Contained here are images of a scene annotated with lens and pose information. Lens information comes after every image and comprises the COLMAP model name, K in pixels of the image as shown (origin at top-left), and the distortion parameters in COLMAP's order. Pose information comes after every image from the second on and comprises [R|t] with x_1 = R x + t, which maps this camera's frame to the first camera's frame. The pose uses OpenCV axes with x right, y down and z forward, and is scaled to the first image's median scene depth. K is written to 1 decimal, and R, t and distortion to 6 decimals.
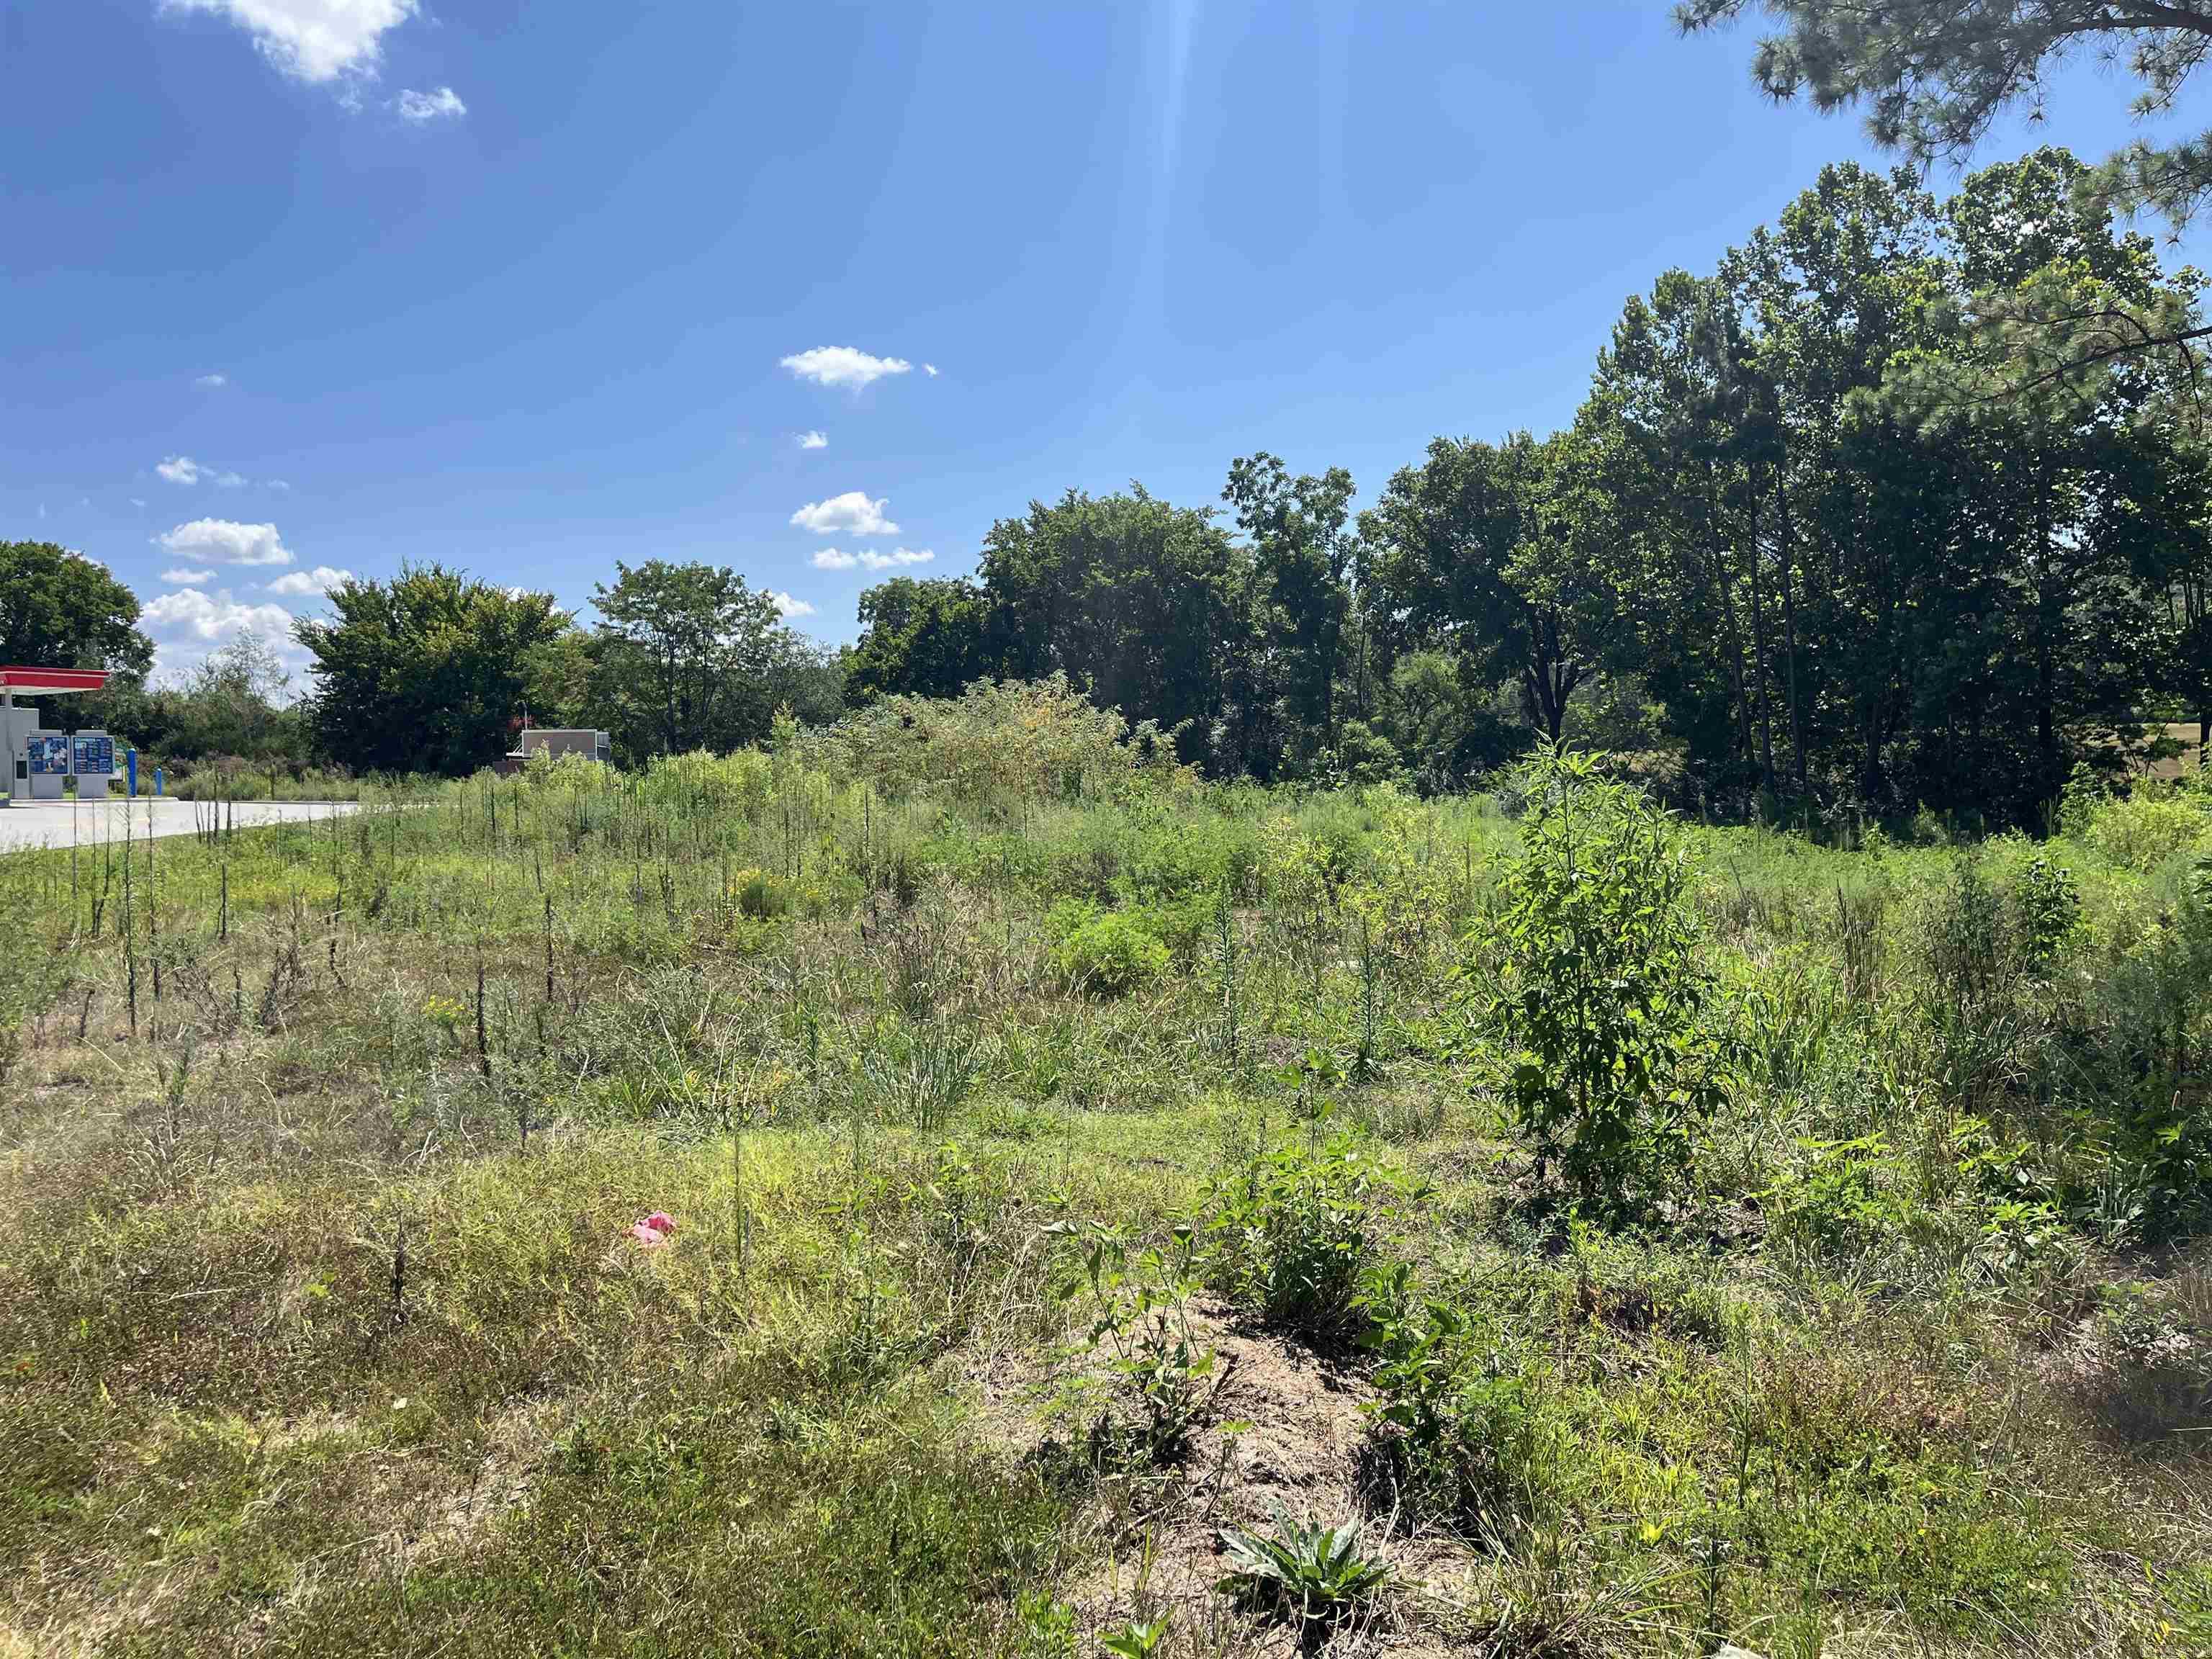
lens RADIAL K [[1650.9, 0, 1083.6], [0, 1650.9, 762.2], [0, 0, 1]] dist [0.040698, -0.077775]
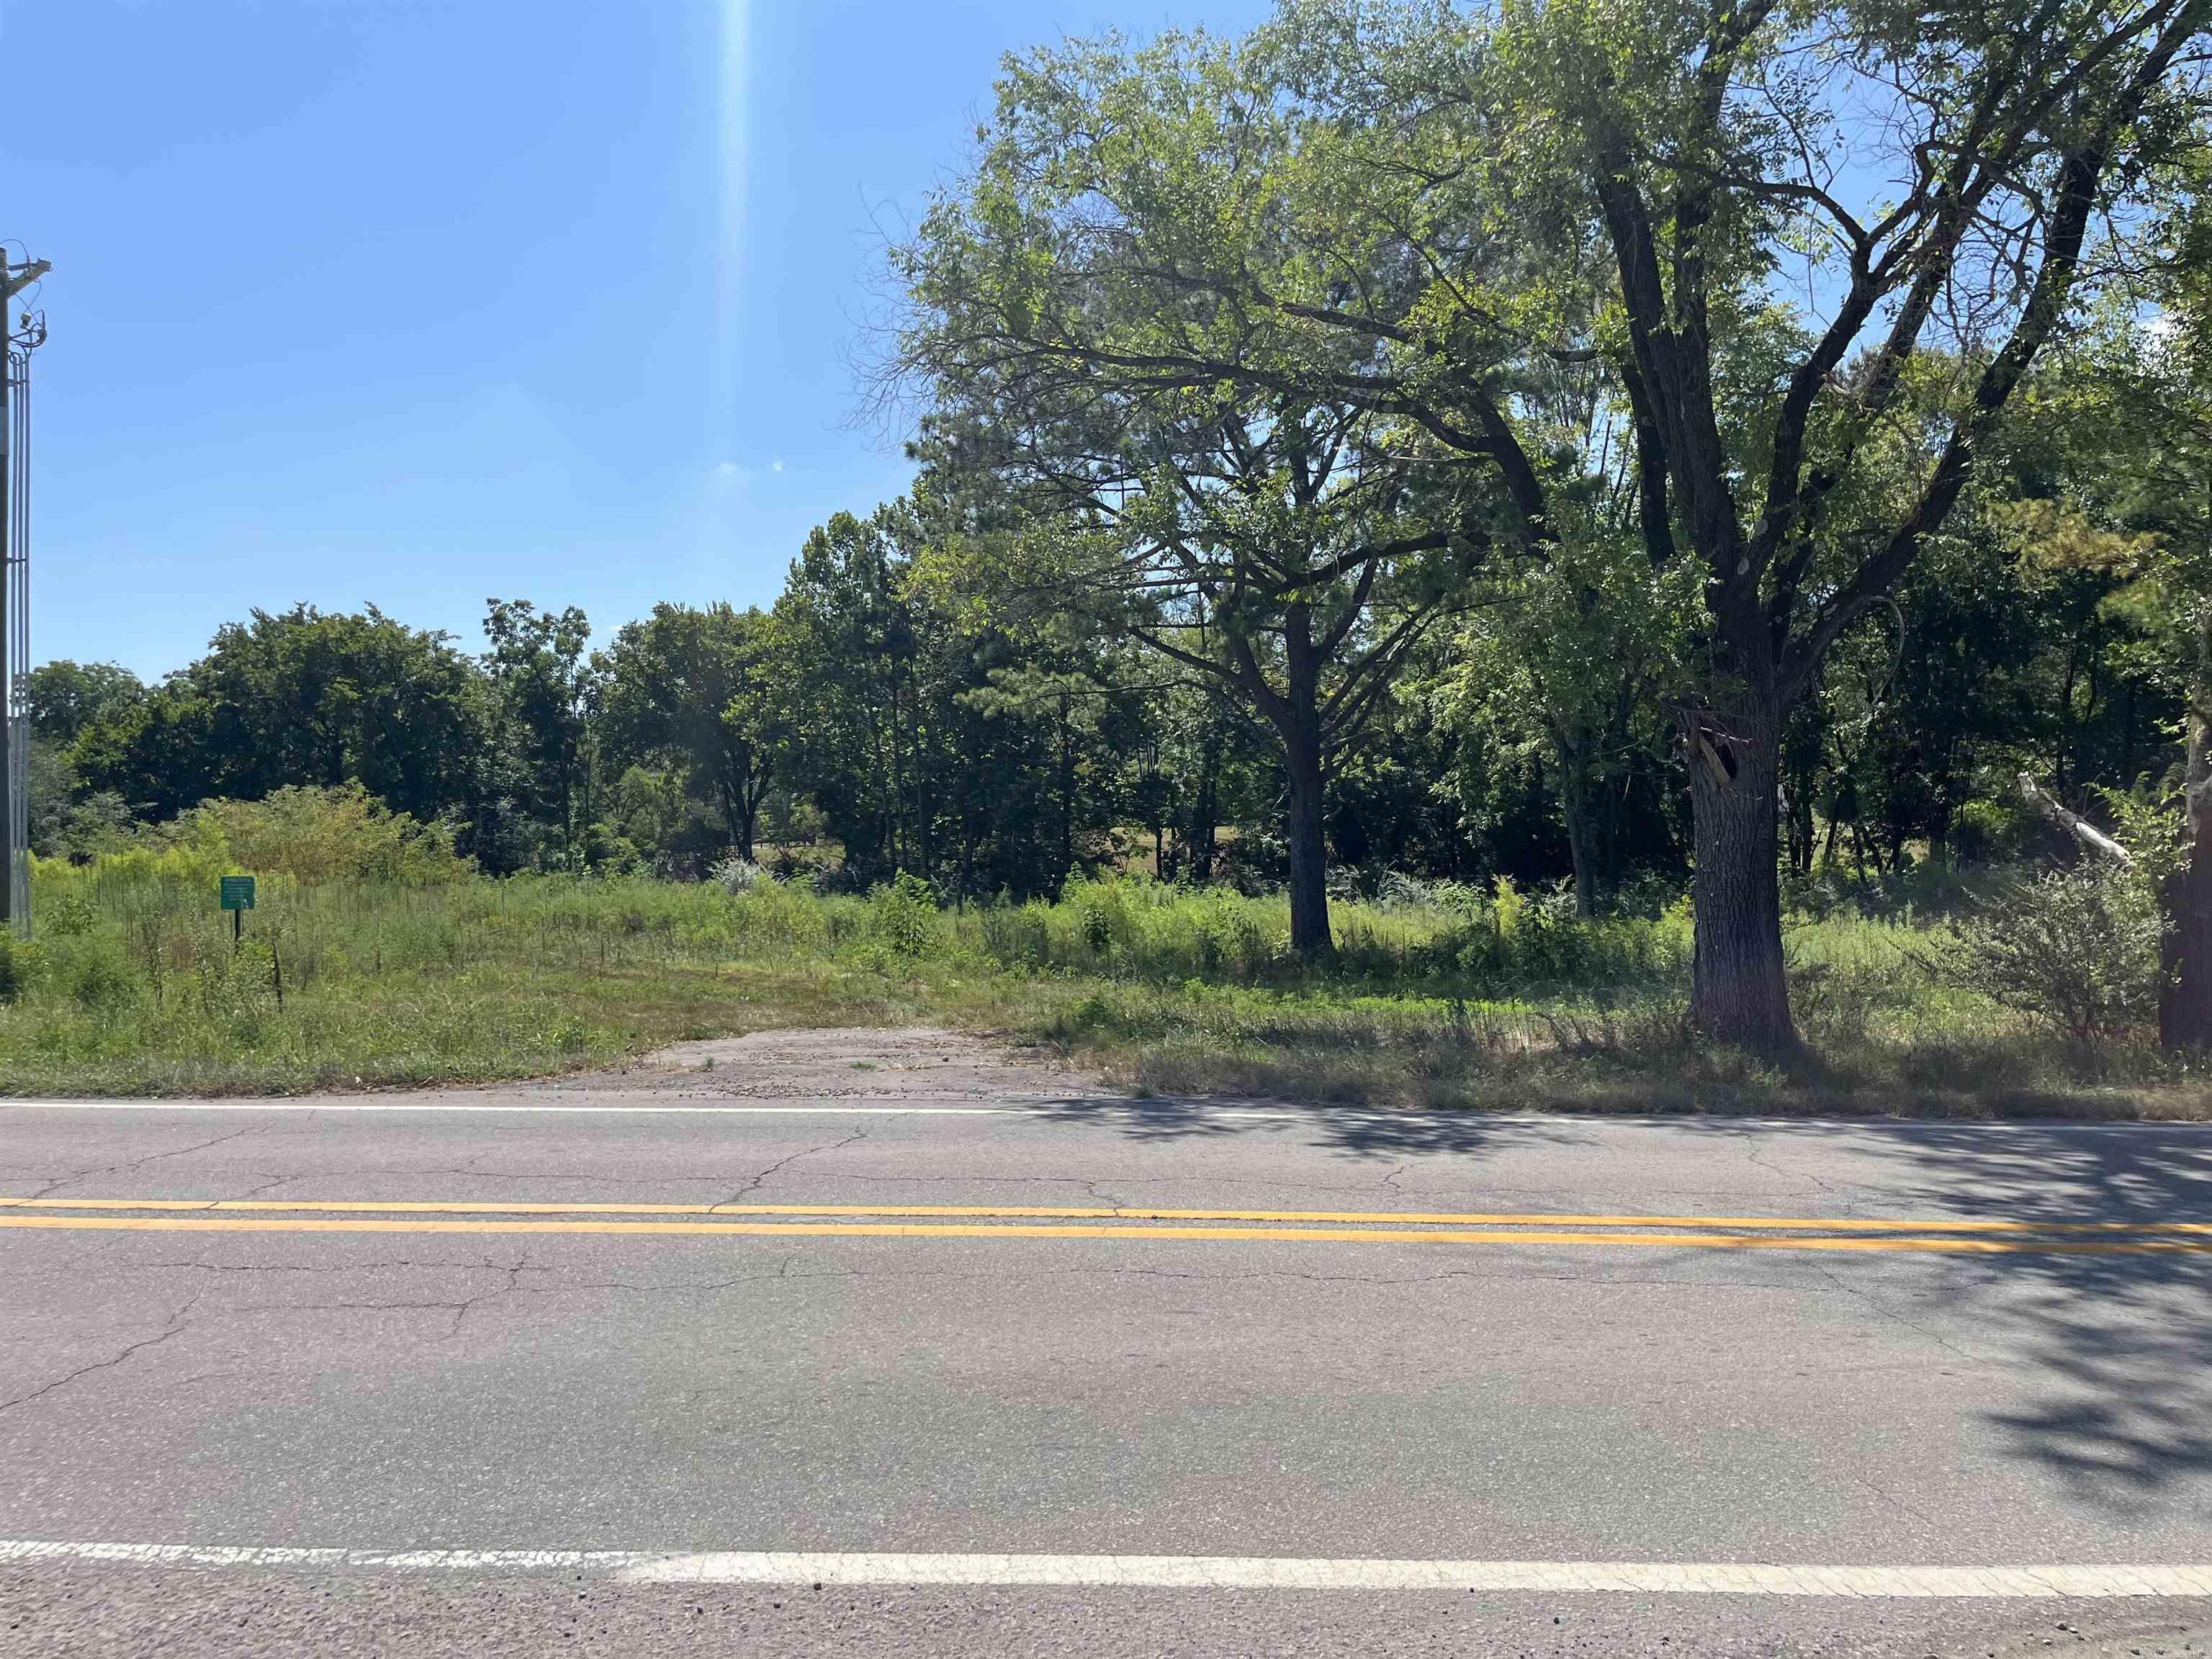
lens RADIAL K [[1650.9, 0, 1081.9], [0, 1650.9, 833.8], [0, 0, 1]] dist [0.040698, -0.077775]
pose [[0.872192, 0.013089, 0.488989, -0.132878], [-0.006601, 0.999866, -0.014990, -0.001200], [-0.489120, 0.009846, 0.872161, -0.284670]]
